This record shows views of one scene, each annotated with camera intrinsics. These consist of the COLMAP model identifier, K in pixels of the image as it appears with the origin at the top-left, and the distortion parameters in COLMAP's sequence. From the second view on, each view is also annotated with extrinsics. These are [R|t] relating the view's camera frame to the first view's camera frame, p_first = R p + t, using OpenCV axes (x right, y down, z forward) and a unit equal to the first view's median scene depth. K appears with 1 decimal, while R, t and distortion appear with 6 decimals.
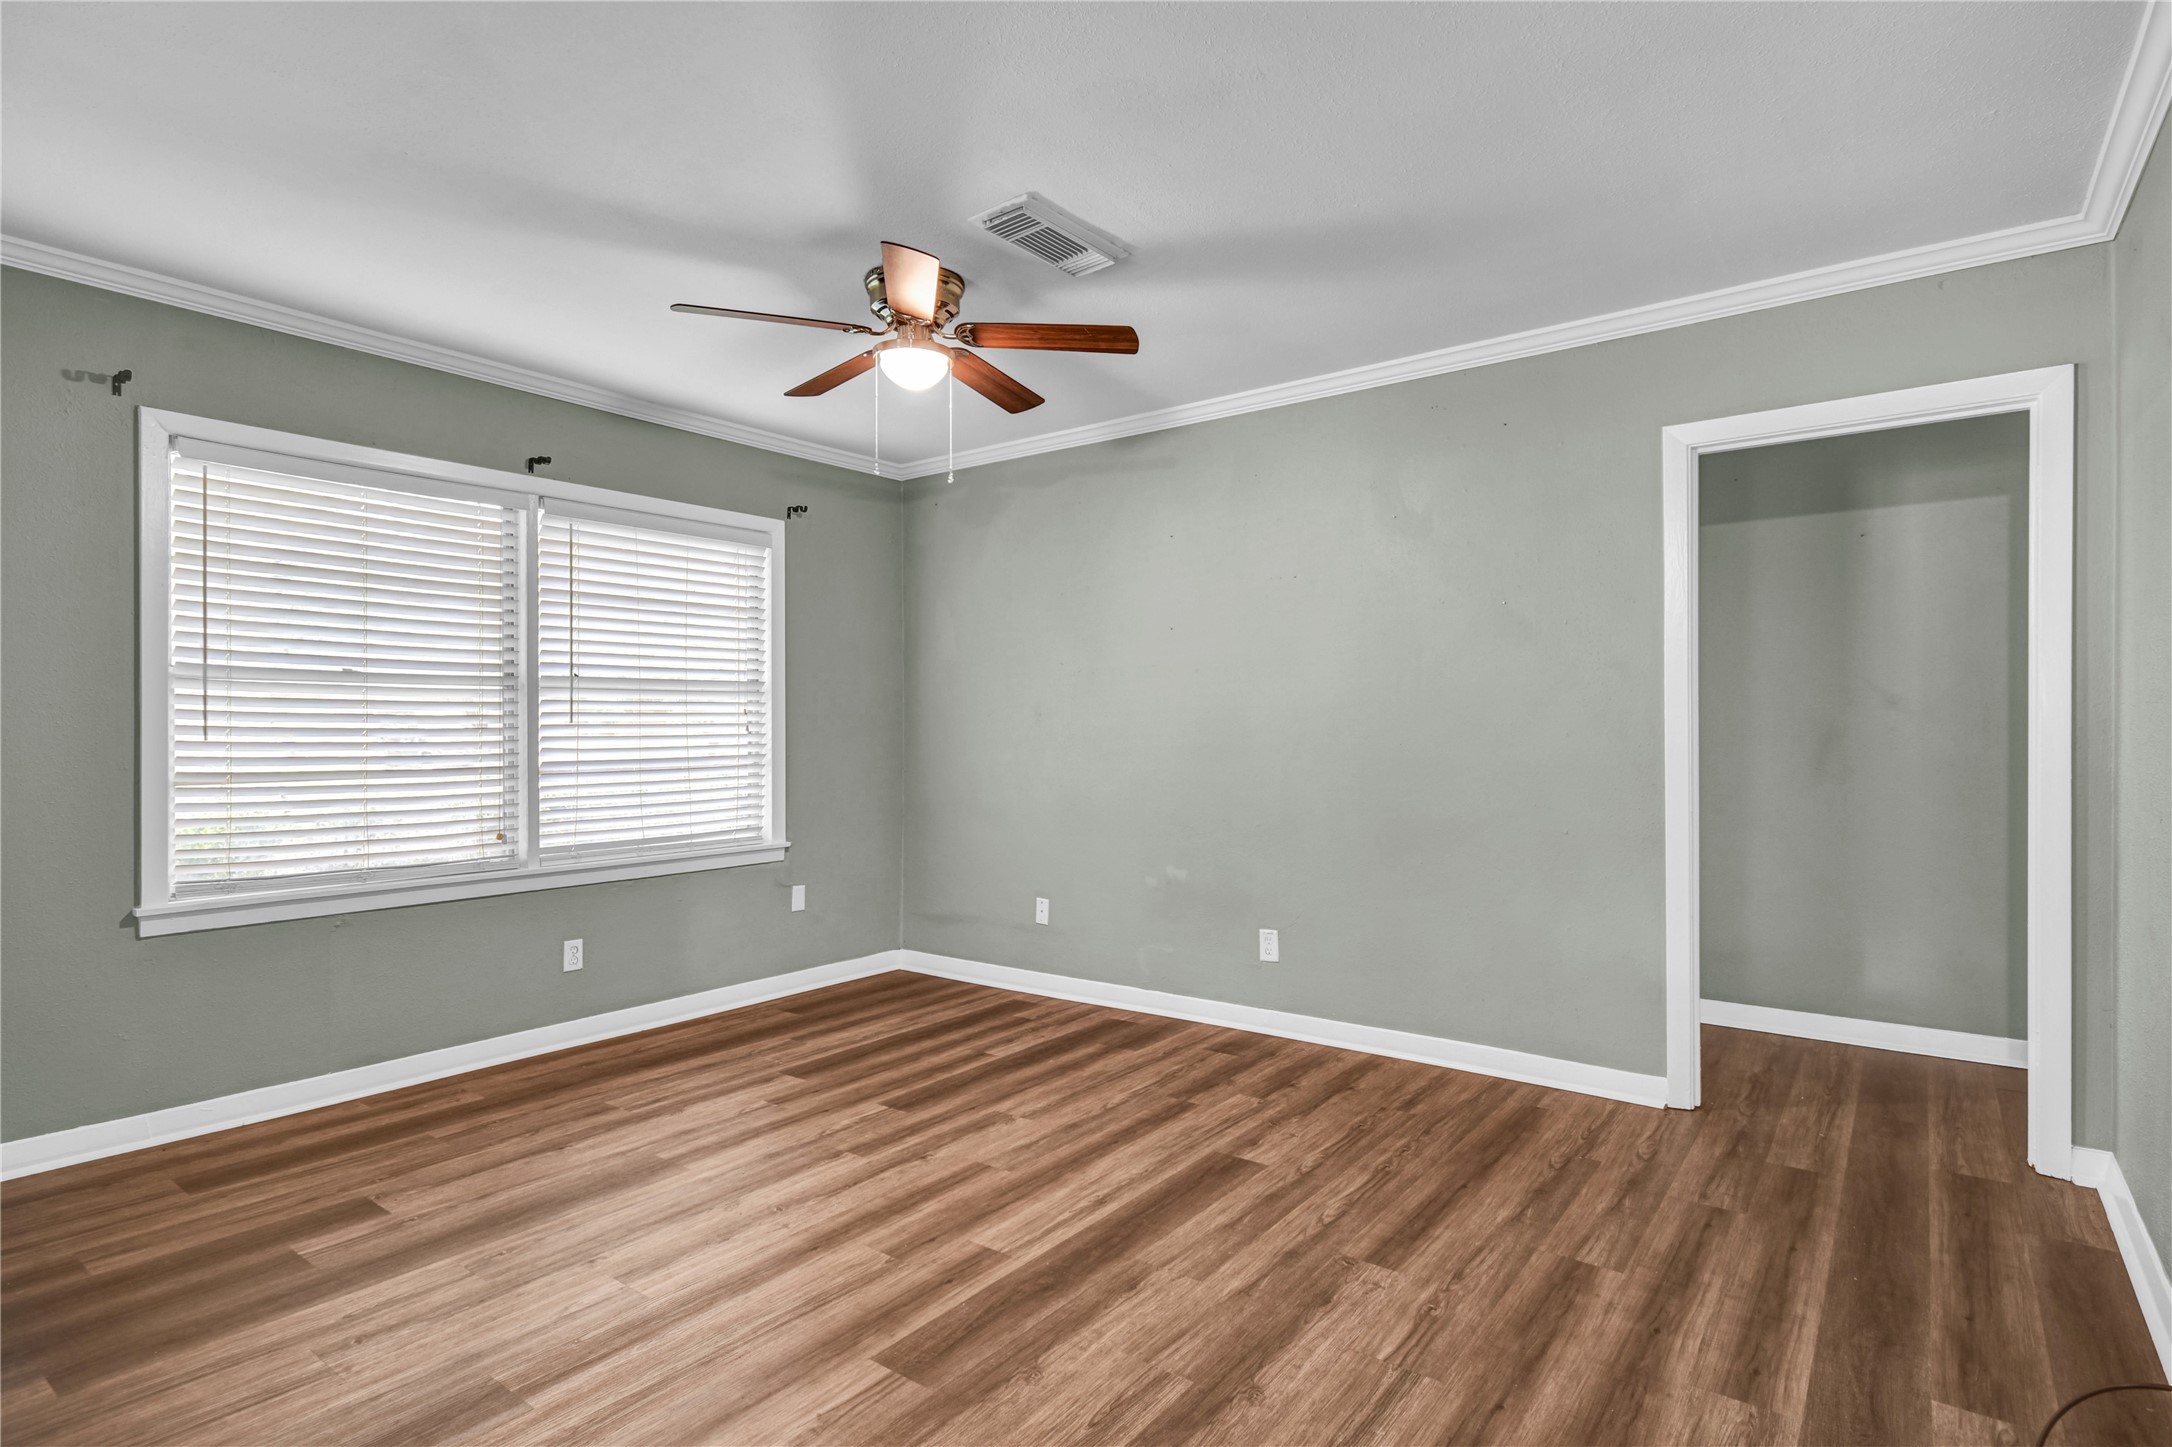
lens RADIAL K [[1090.1, 0, 1105.4], [0, 1090.1, 726.4], [0, 0, 1]] dist [-0.000552, -0.001484]
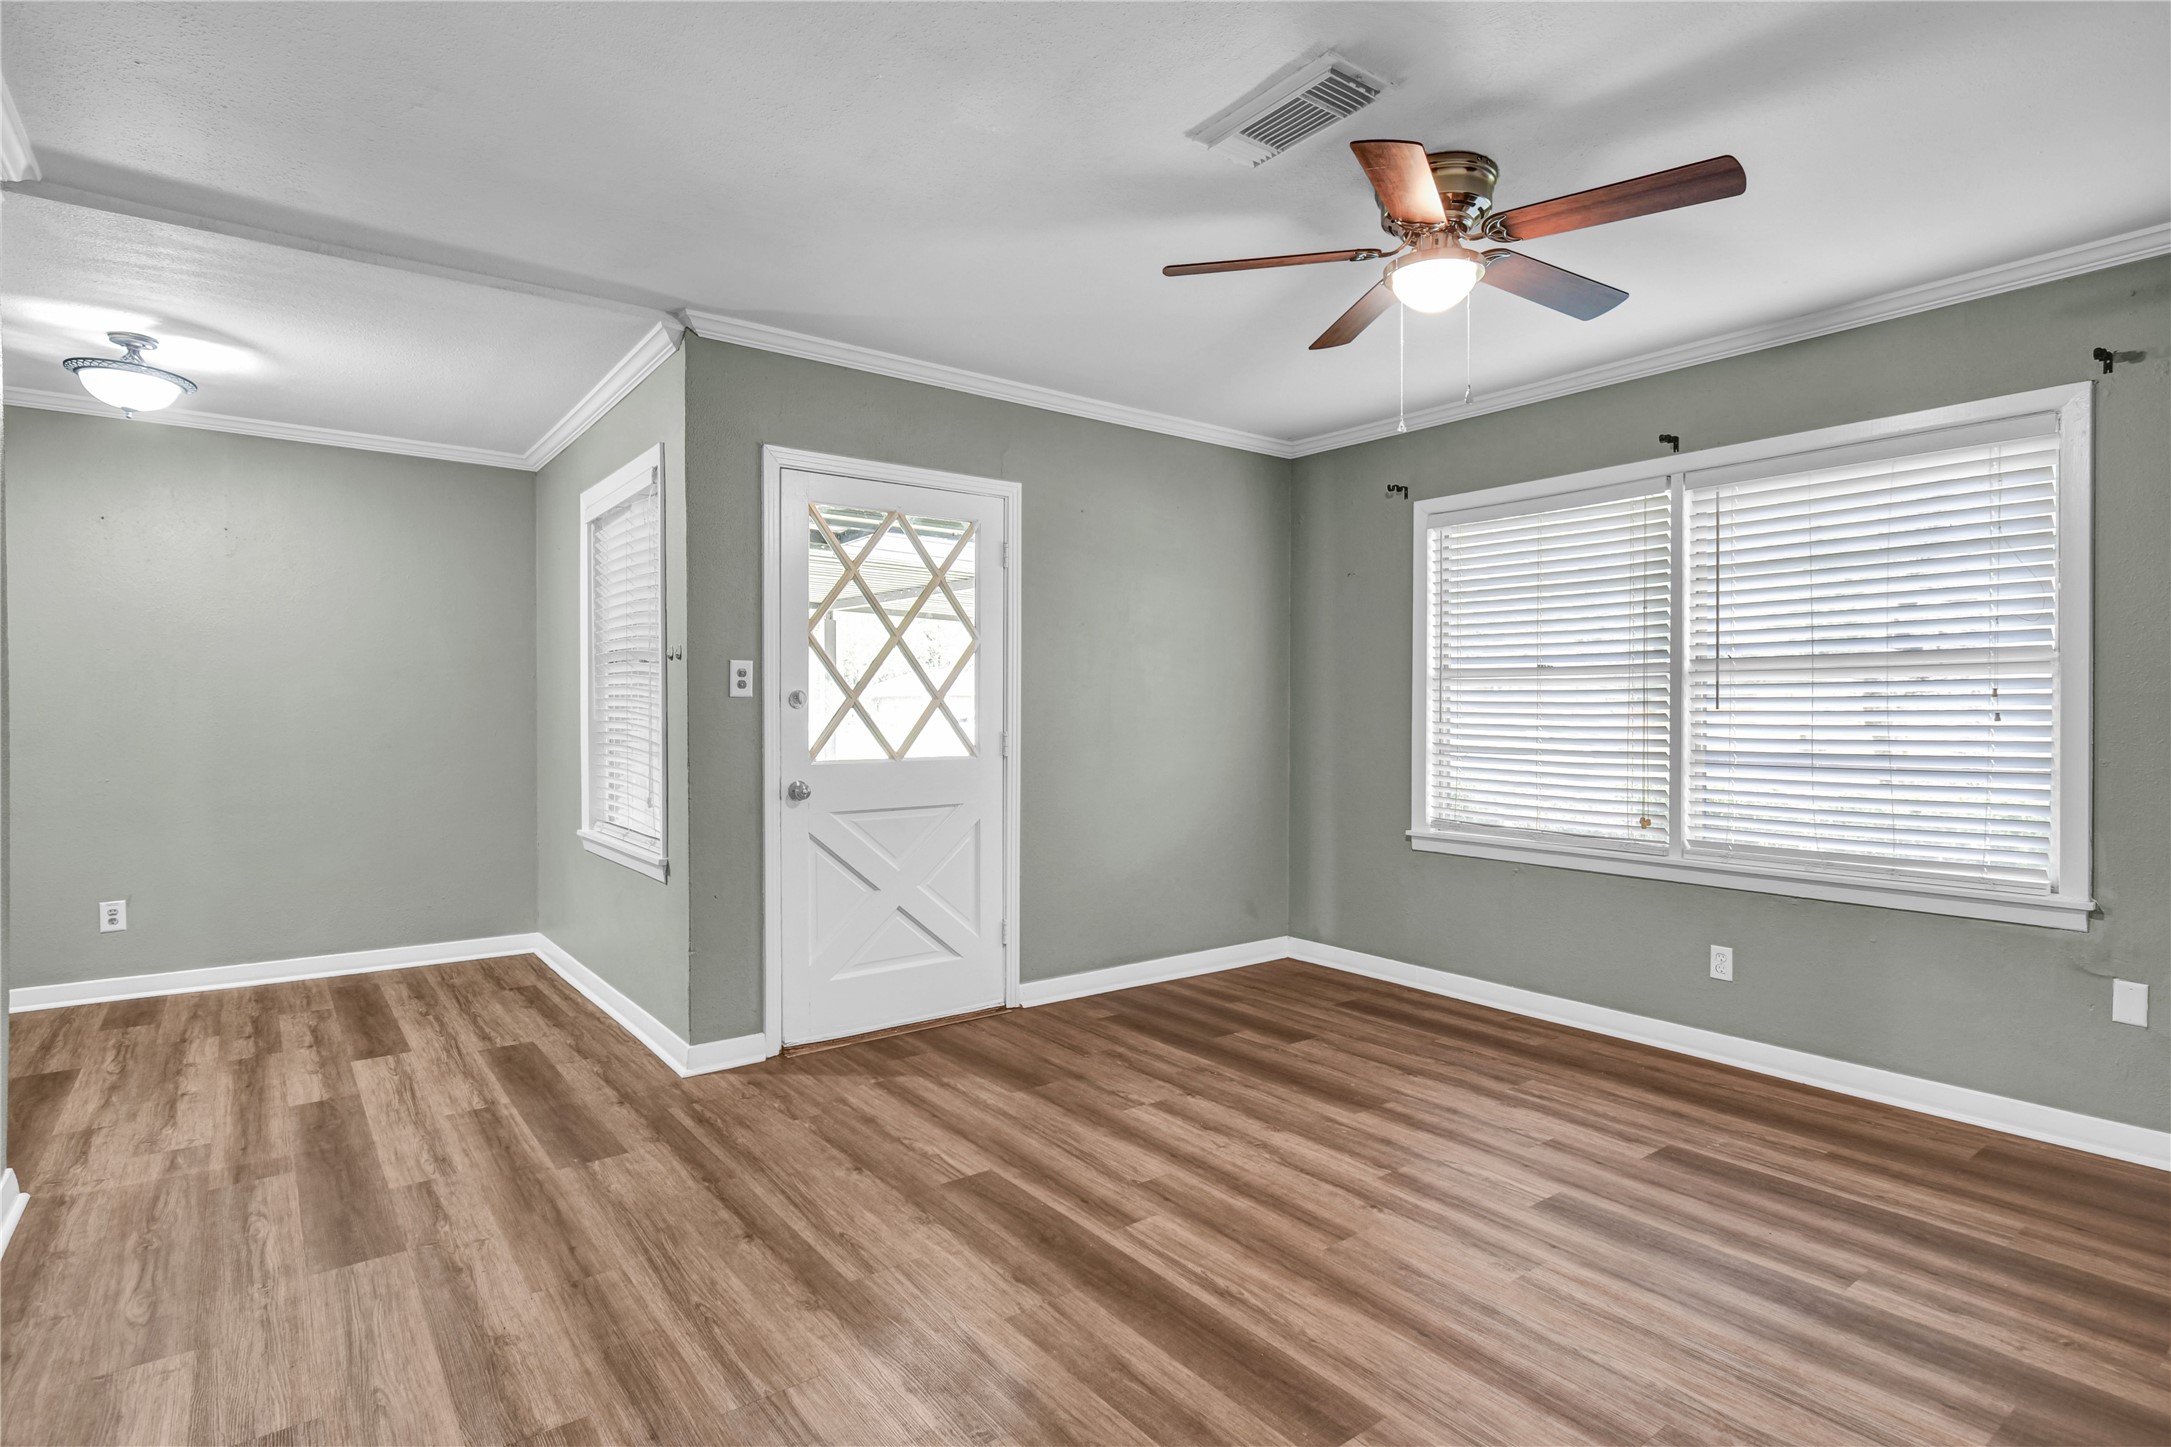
lens RADIAL K [[1089.6, 0, 1101.7], [0, 1089.6, 721.3], [0, 0, 1]] dist [-0.000552, -0.001484]
pose [[-0.264761, 0.012342, -0.964235, 0.620050], [-0.002537, 0.999906, 0.013495, -0.004894], [0.964311, 0.006019, -0.264705, 0.865046]]
